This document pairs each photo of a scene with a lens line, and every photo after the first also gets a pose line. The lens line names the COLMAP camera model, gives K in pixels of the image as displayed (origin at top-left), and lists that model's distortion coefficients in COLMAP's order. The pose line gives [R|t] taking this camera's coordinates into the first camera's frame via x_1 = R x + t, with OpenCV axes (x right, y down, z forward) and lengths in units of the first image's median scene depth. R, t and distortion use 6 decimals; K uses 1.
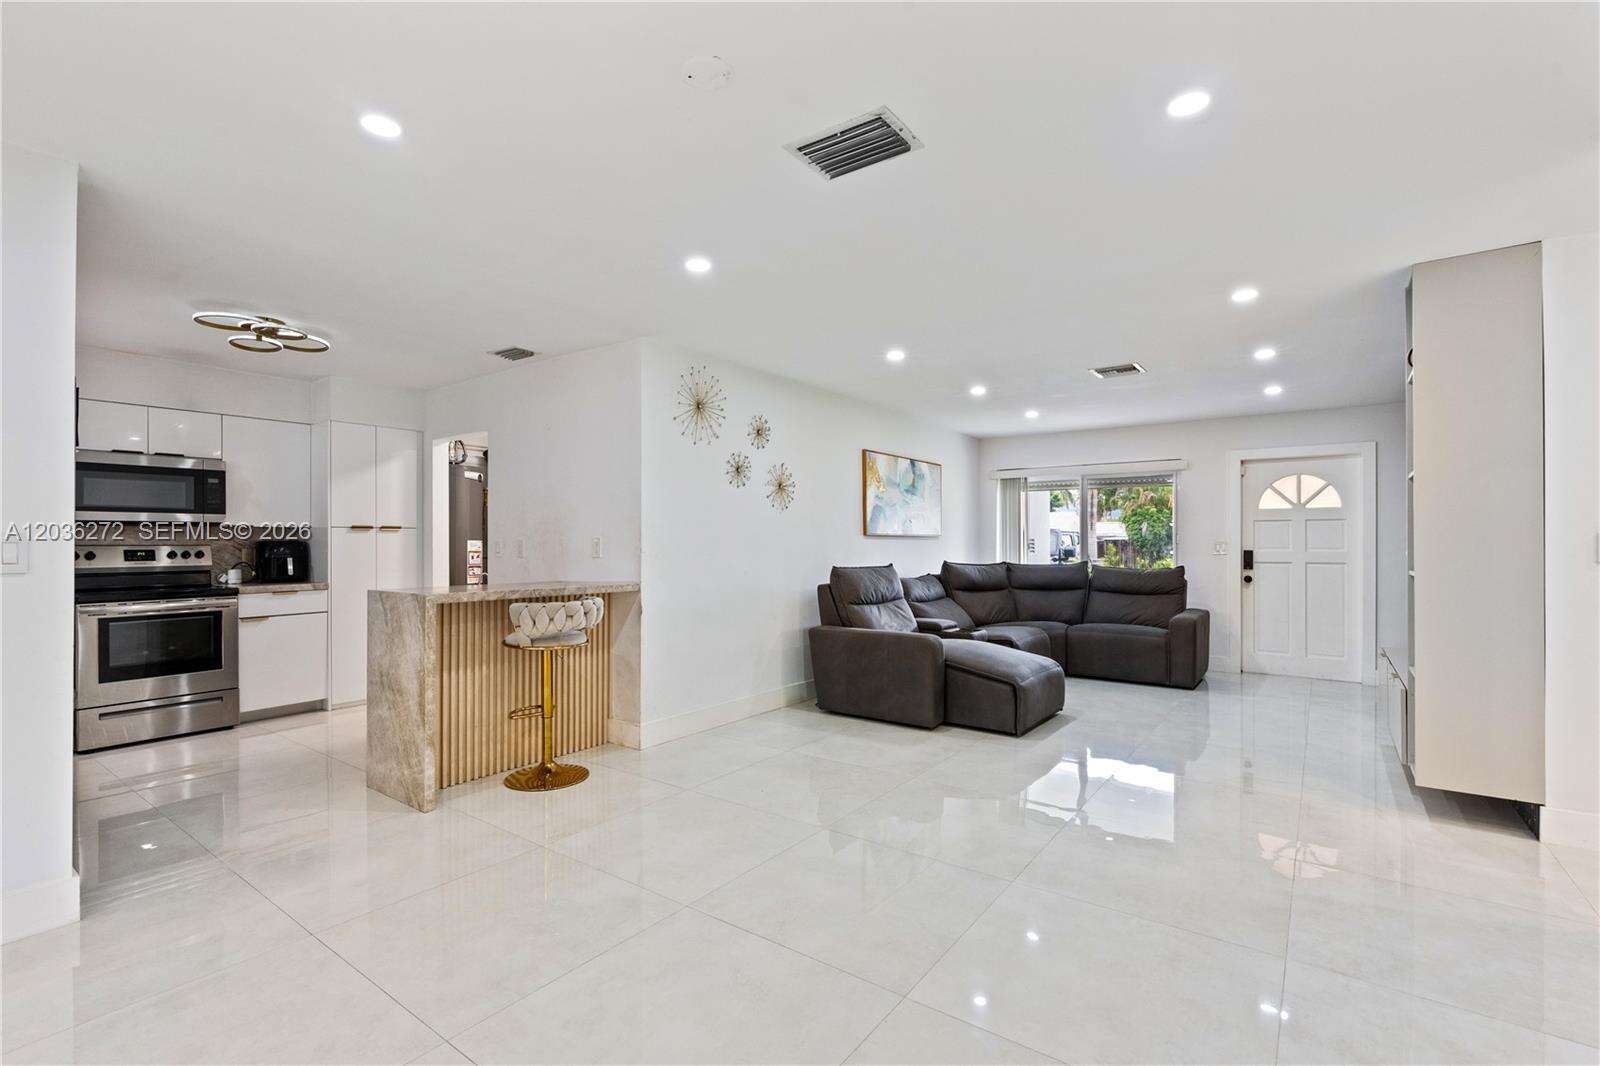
lens RADIAL K [[725.5, 0, 798.1], [0, 725.5, 543.2], [0, 0, 1]] dist [-0.010244, 0.004153]
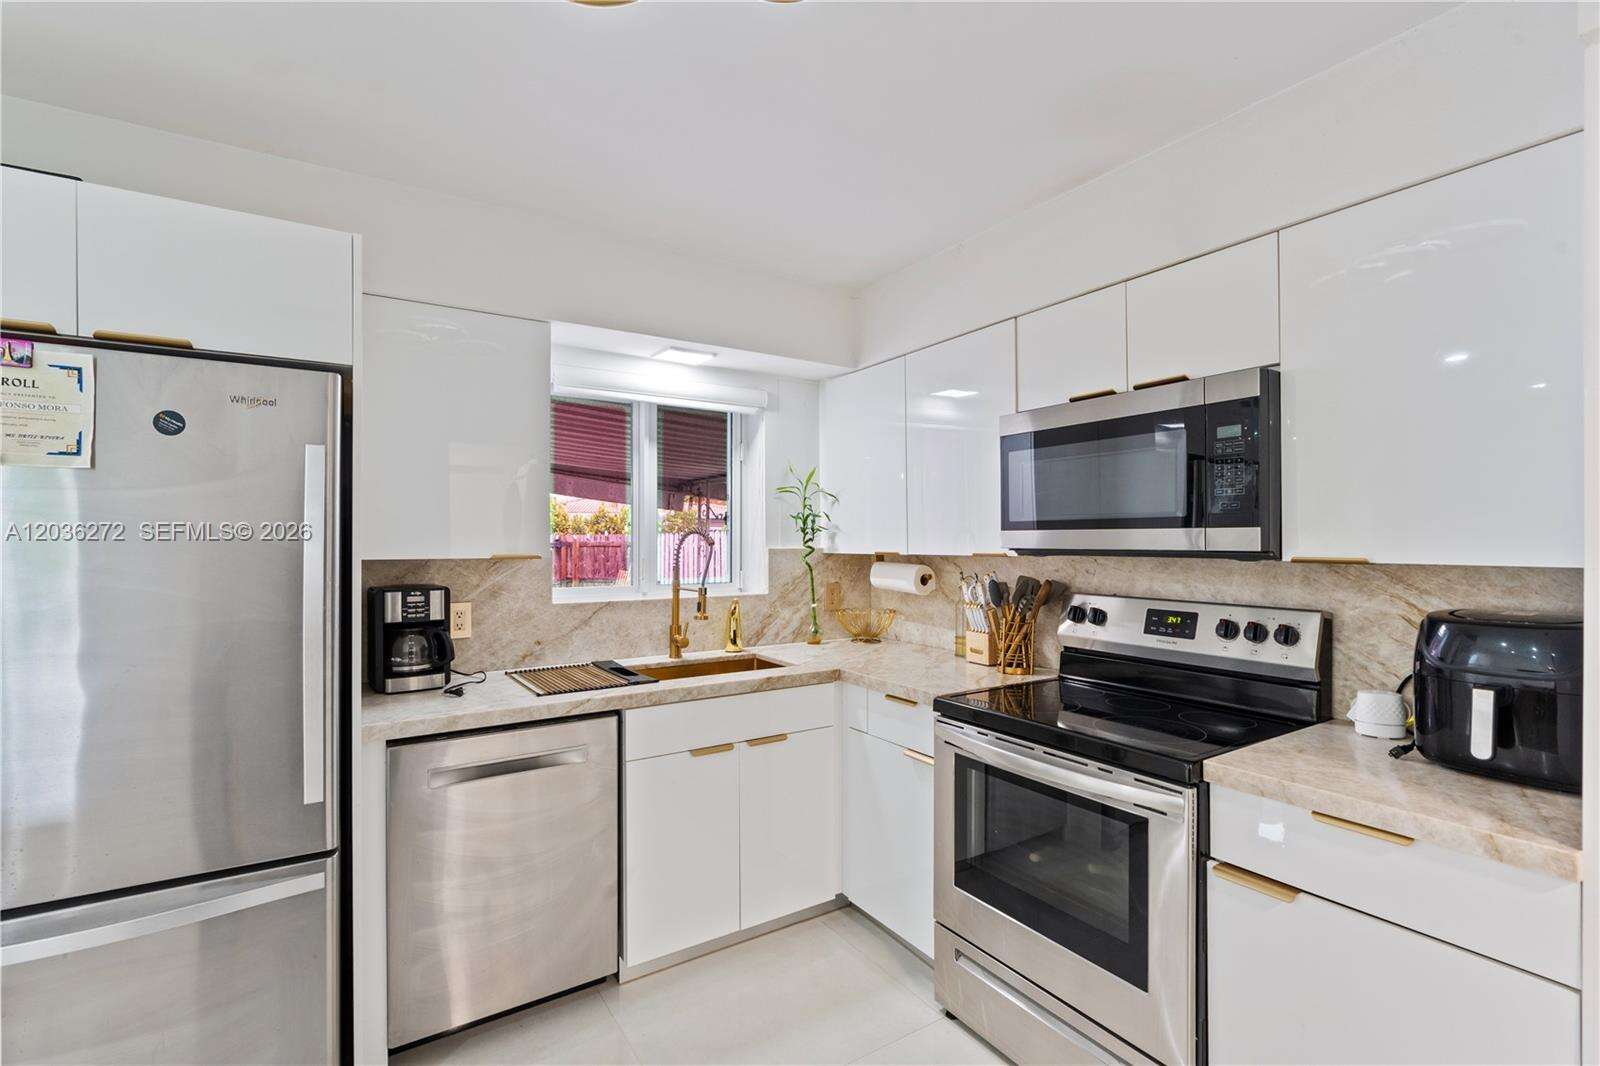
lens RADIAL K [[725.5, 0, 790.3], [0, 725.5, 541.1], [0, 0, 1]] dist [-0.010244, 0.004153]
pose [[-0.354809, 0.006478, -0.934916, -0.371628], [0.006005, 0.999971, 0.004650, -0.033336], [0.934920, -0.003964, -0.354837, 0.841583]]
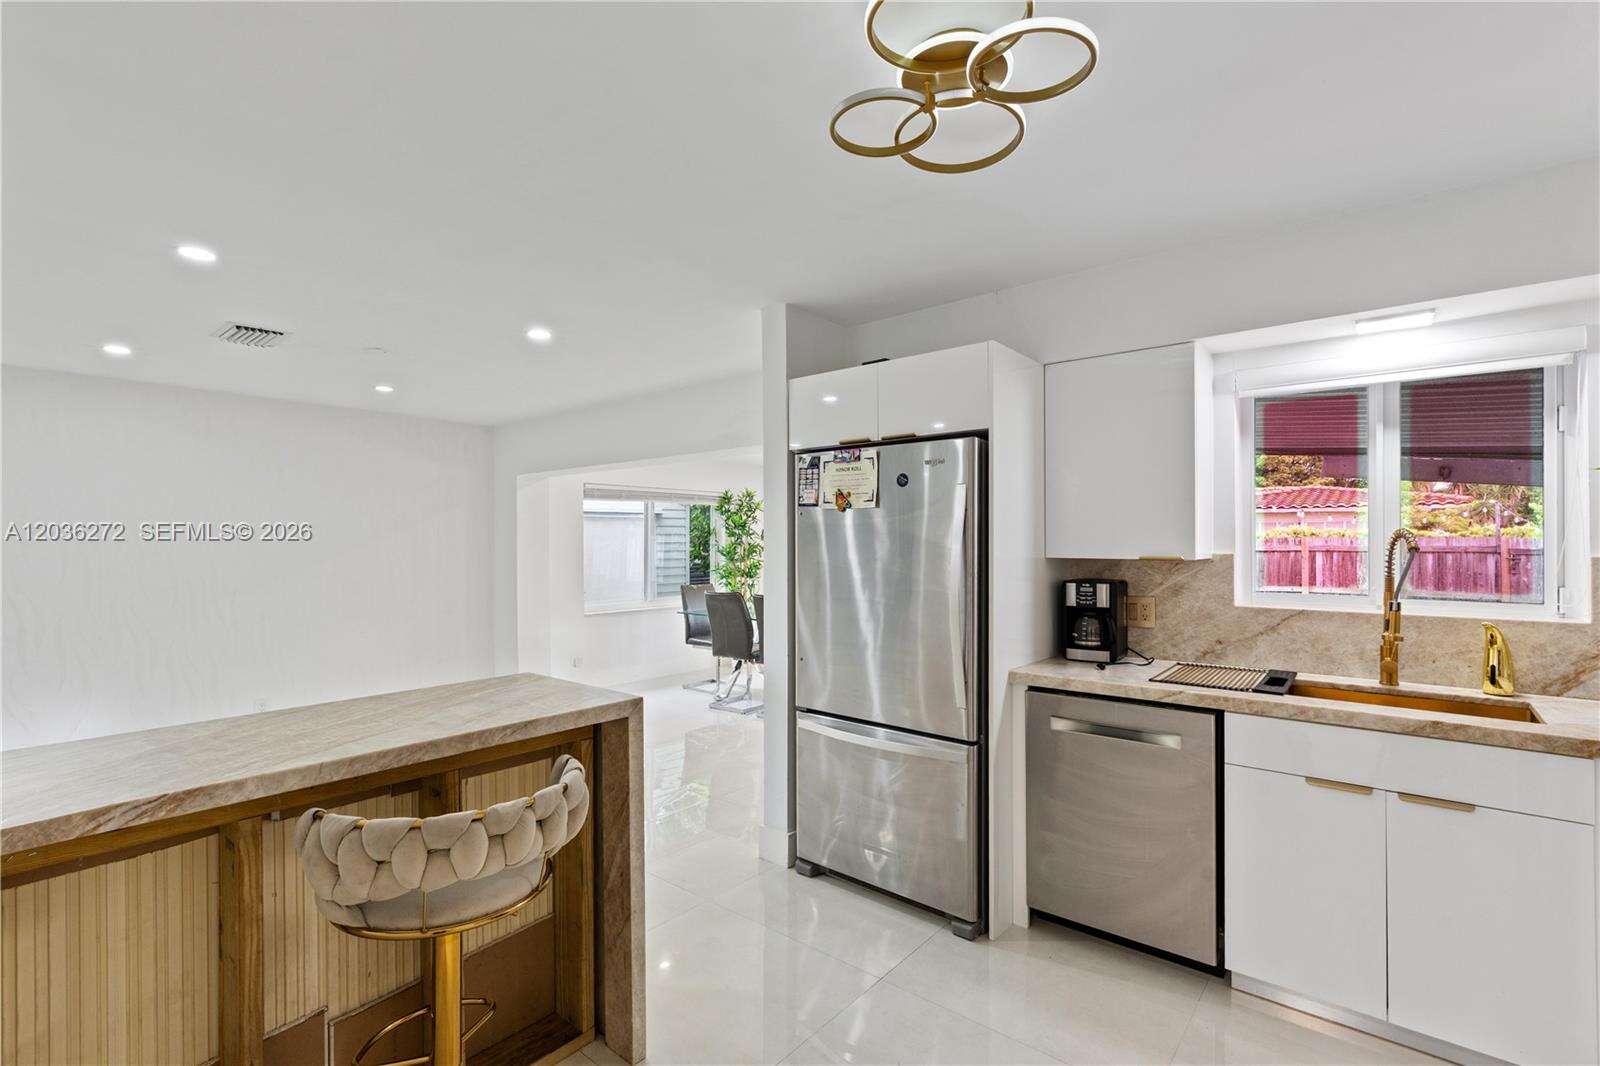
lens RADIAL K [[725.5, 0, 798.0], [0, 725.5, 534.8], [0, 0, 1]] dist [-0.010244, 0.004153]
pose [[-0.998083, 0.004238, 0.061750, -0.500979], [0.003305, 0.999879, -0.015200, -0.032355], [-0.061807, -0.014967, -0.997976, 1.034946]]
